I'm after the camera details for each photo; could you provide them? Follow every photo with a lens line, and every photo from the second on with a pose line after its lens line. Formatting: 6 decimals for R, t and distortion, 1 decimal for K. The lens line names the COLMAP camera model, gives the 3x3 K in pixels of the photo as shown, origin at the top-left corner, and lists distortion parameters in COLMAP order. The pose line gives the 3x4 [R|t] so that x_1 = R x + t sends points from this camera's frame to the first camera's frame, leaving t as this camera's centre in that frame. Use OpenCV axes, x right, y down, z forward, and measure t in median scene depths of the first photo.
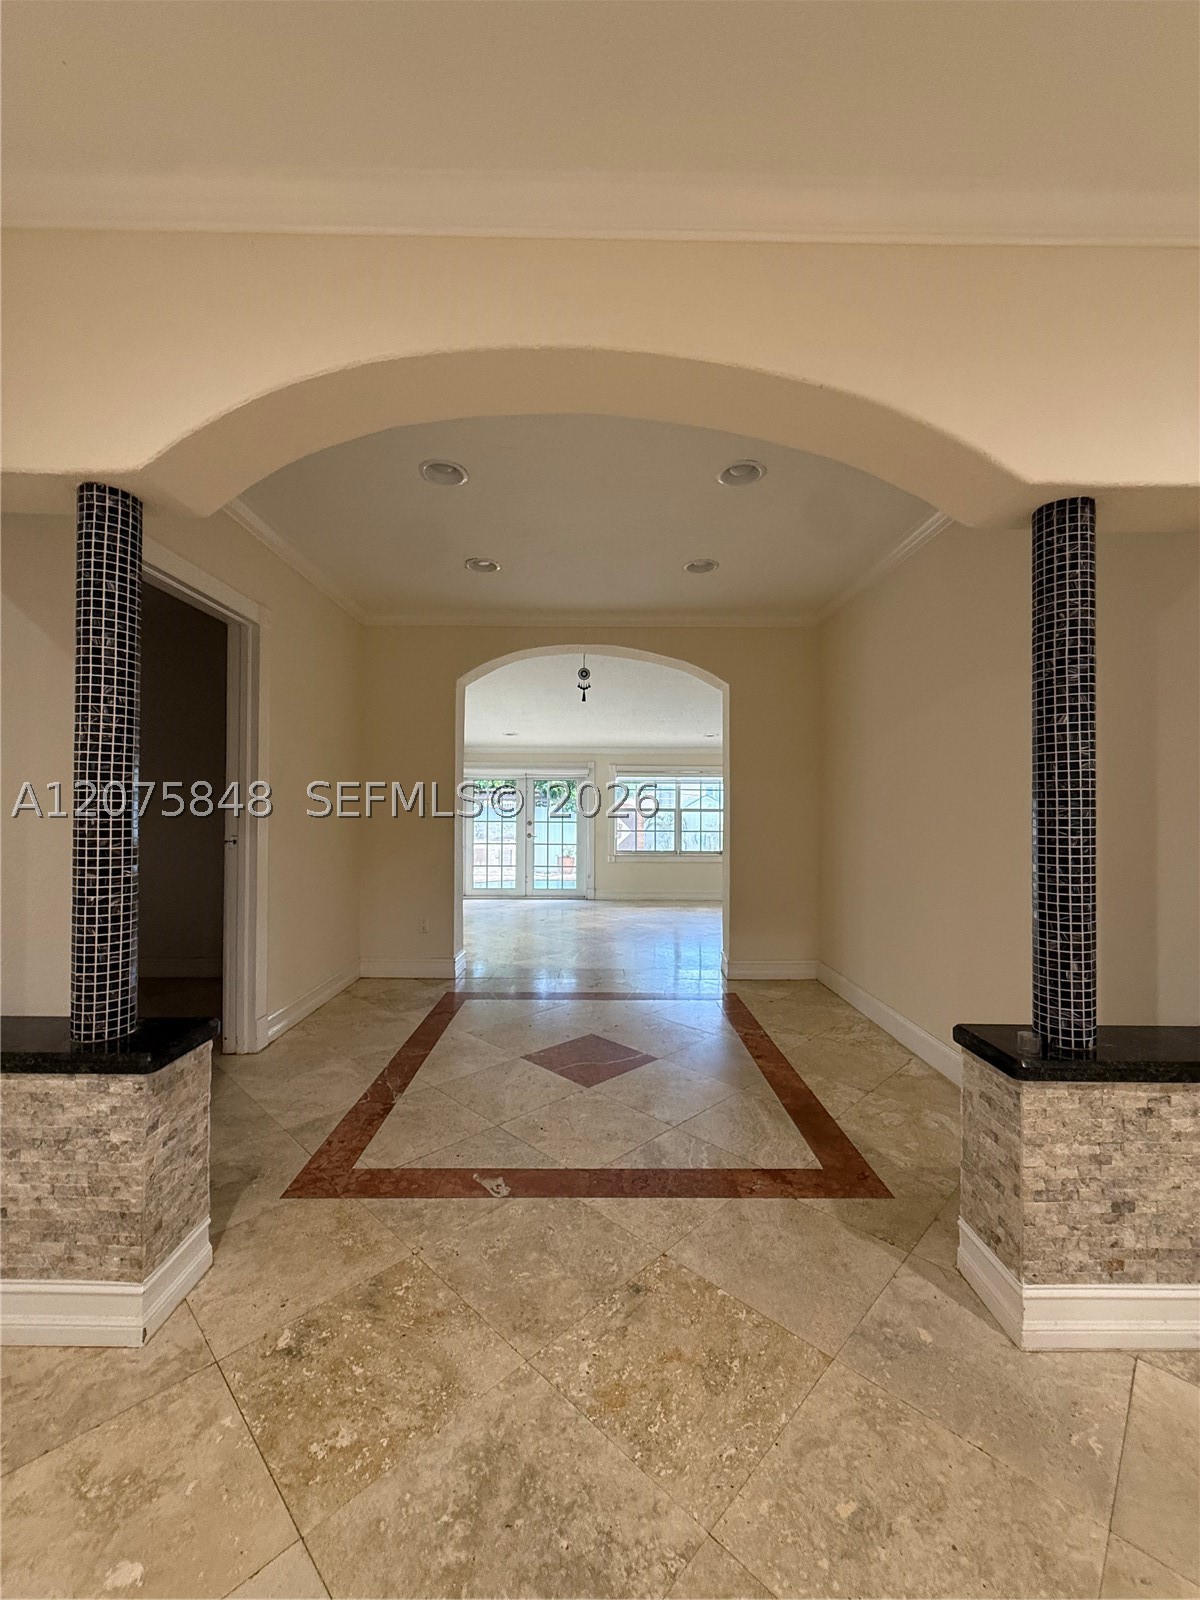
lens RADIAL K [[640.2, 0, 599.9], [0, 640.2, 802.0], [0, 0, 1]] dist [-0.003413, -0.000555]
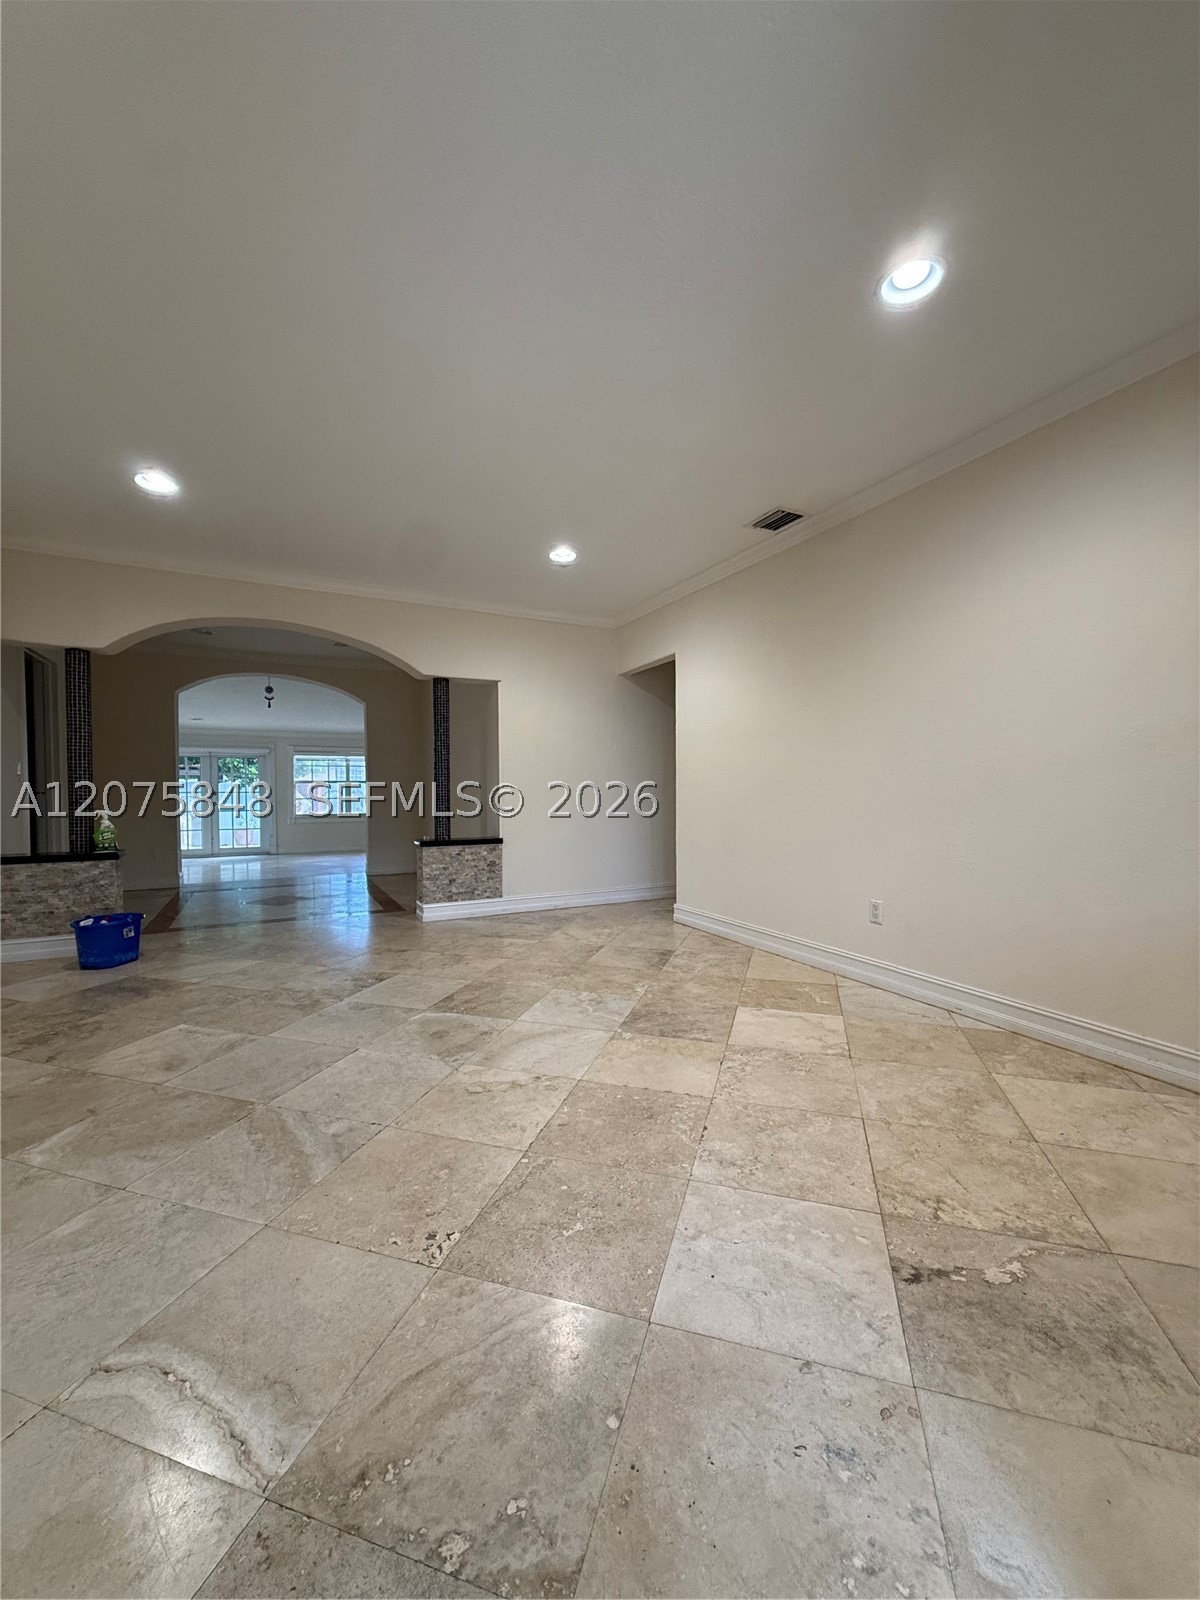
lens RADIAL K [[640.2, 0, 601.2], [0, 640.2, 803.3], [0, 0, 1]] dist [-0.003413, -0.000555]
pose [[0.891667, -0.020189, 0.452241, -0.014642], [0.004081, 0.999323, 0.036565, 0.022418], [-0.452673, -0.030759, 0.891146, -0.791162]]
